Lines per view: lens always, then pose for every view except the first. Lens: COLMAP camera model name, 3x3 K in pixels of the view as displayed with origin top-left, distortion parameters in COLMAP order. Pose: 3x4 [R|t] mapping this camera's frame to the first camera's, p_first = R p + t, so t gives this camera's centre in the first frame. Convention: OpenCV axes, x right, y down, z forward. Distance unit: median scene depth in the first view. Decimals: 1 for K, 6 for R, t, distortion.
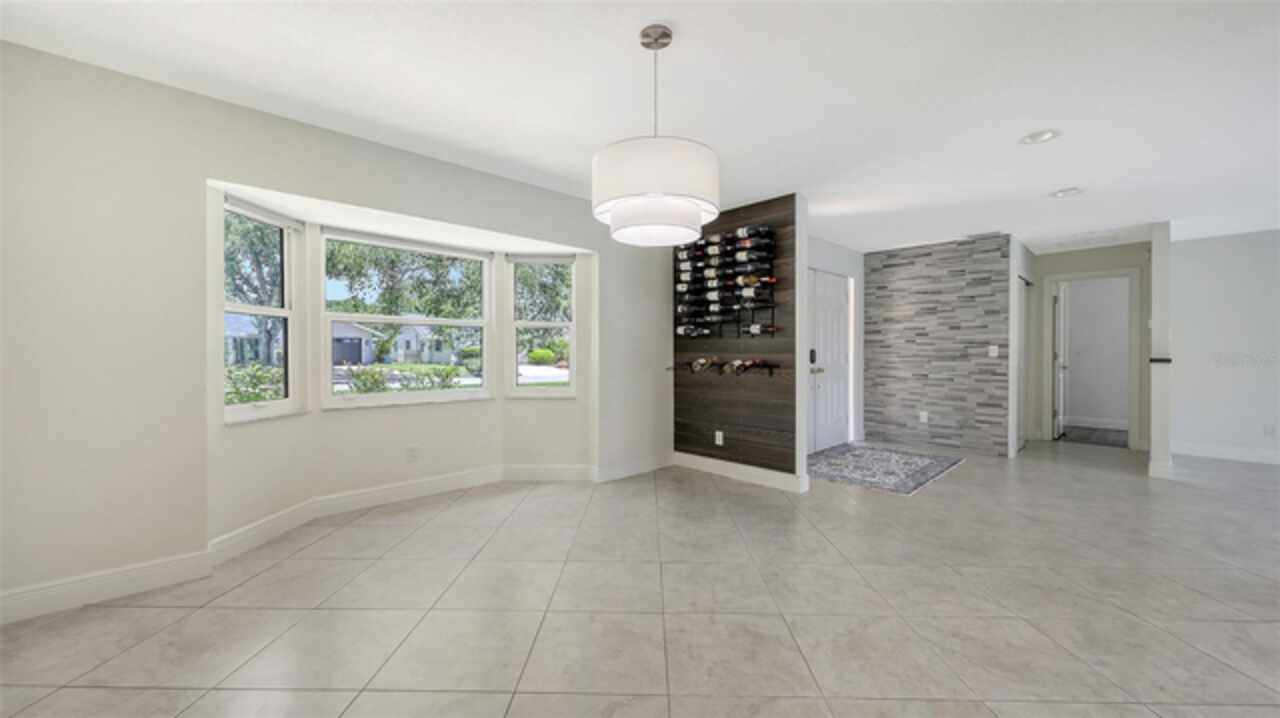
lens RADIAL K [[473.9, 0, 643.3], [0, 473.9, 350.4], [0, 0, 1]] dist [0.009887, -0.000949]
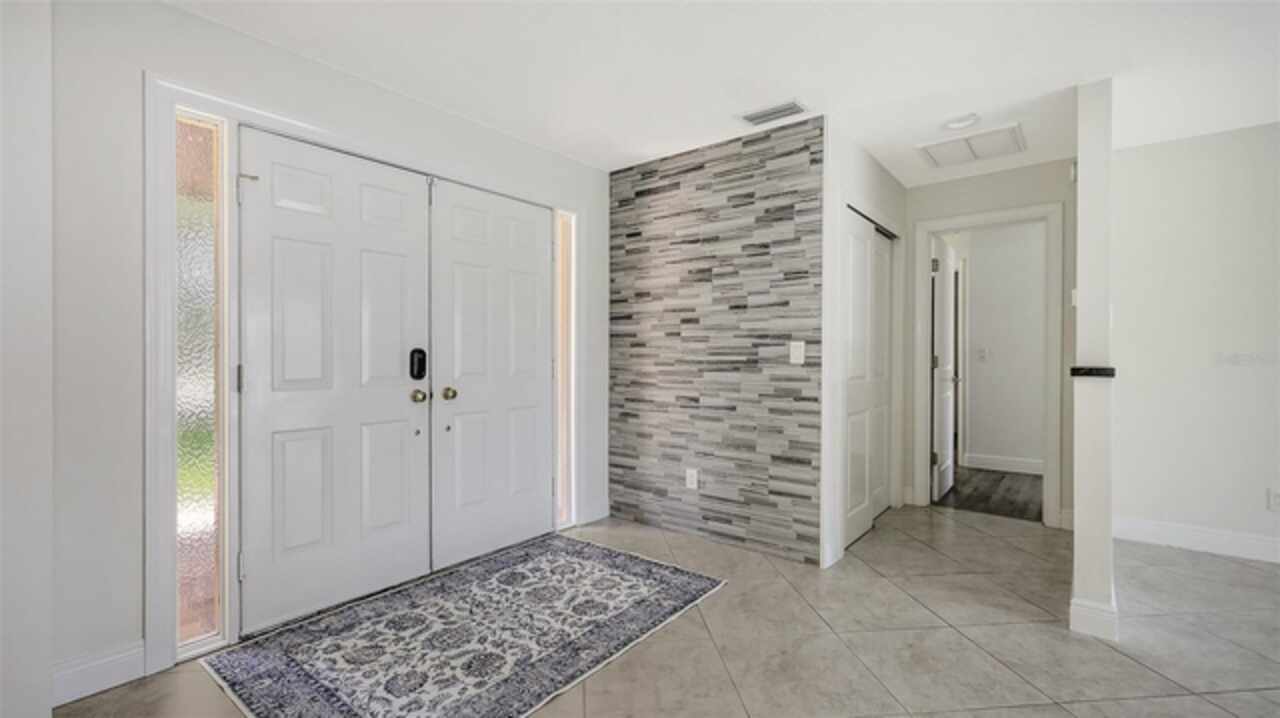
lens RADIAL K [[547.5, 0, 630.1], [0, 547.5, 357.4], [0, 0, 1]] dist [0.008898, 0.000609]
pose [[0.992923, -0.002271, 0.118738, 0.498766], [0.001487, 0.999976, 0.006698, 0.002484], [-0.118750, -0.006474, 0.992903, 0.455045]]
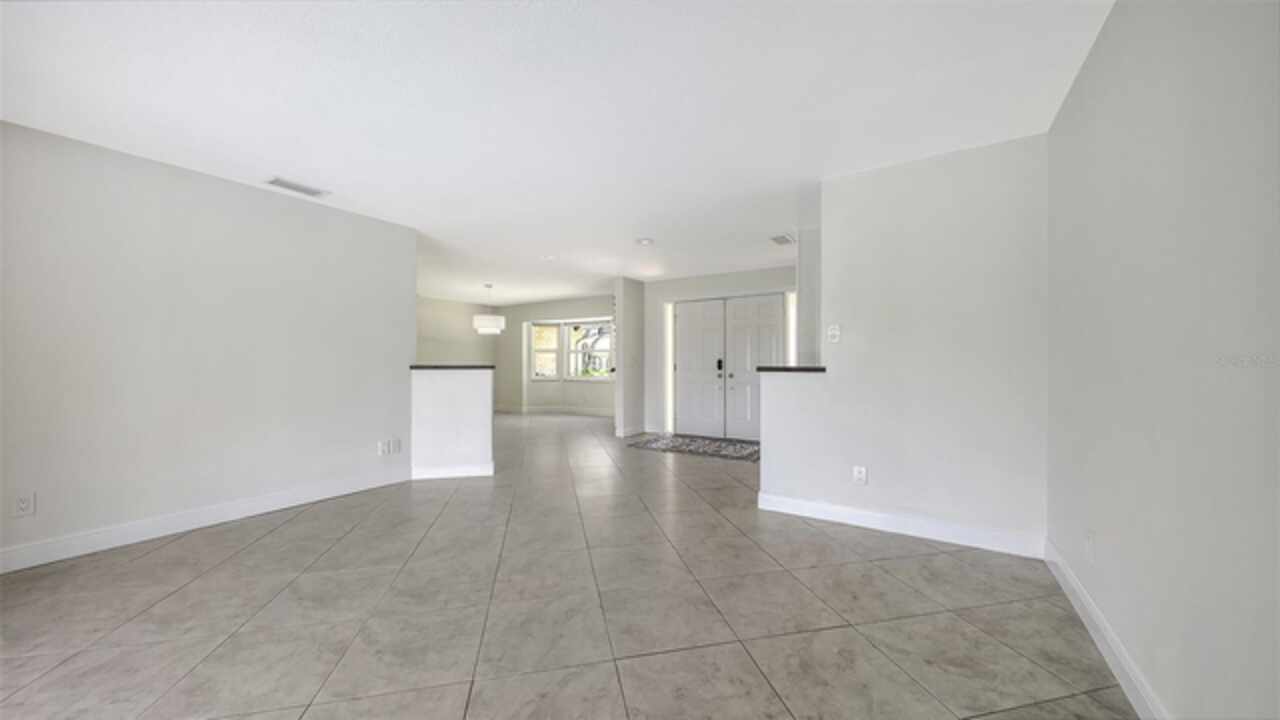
lens RADIAL K [[456.0, 0, 645.8], [0, 456.0, 361.0], [0, 0, 1]] dist [0.002890, 0.000128]
pose [[0.197999, -0.007317, -0.980175, 1.579462], [0.003917, 0.999970, -0.006674, 0.009737], [0.980194, -0.002518, 0.198022, 0.544068]]
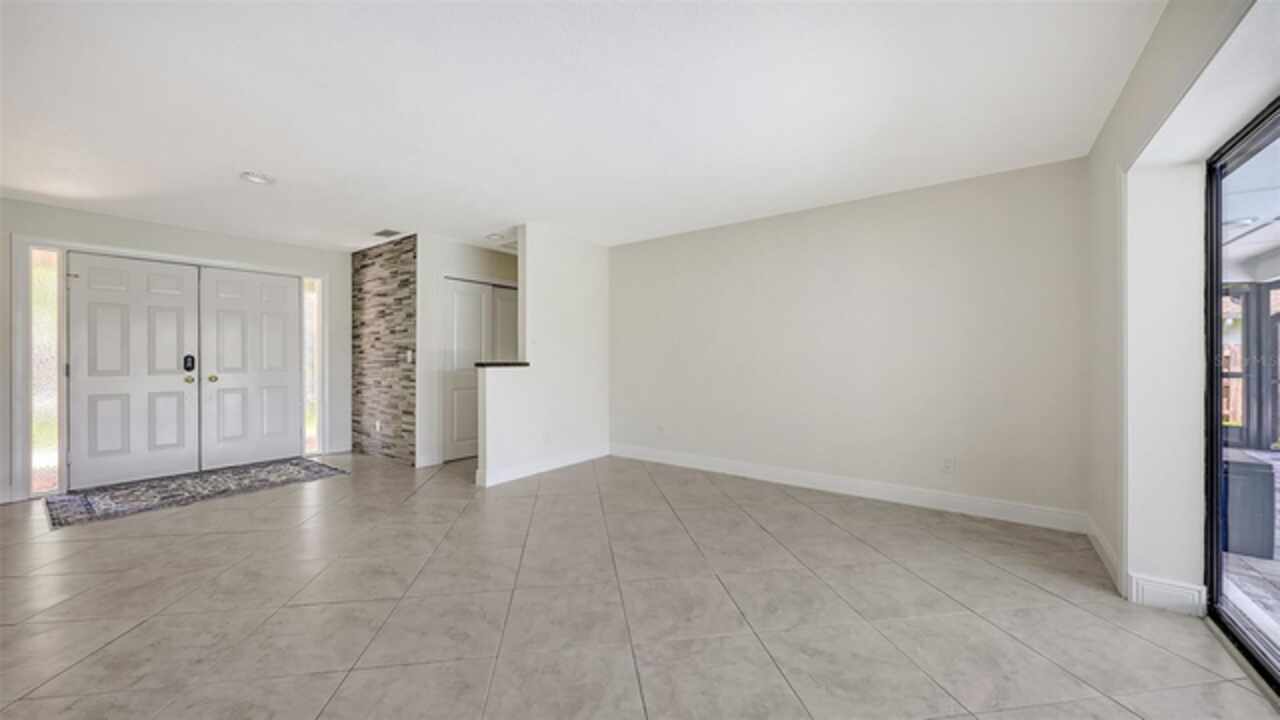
lens RADIAL K [[473.9, 0, 639.1], [0, 473.9, 355.7], [0, 0, 1]] dist [0.009887, -0.000949]
pose [[0.988522, -0.007233, 0.150902, 1.061743], [0.007532, 0.999971, -0.001410, 0.005477], [-0.150888, 0.002531, 0.988548, -0.014926]]
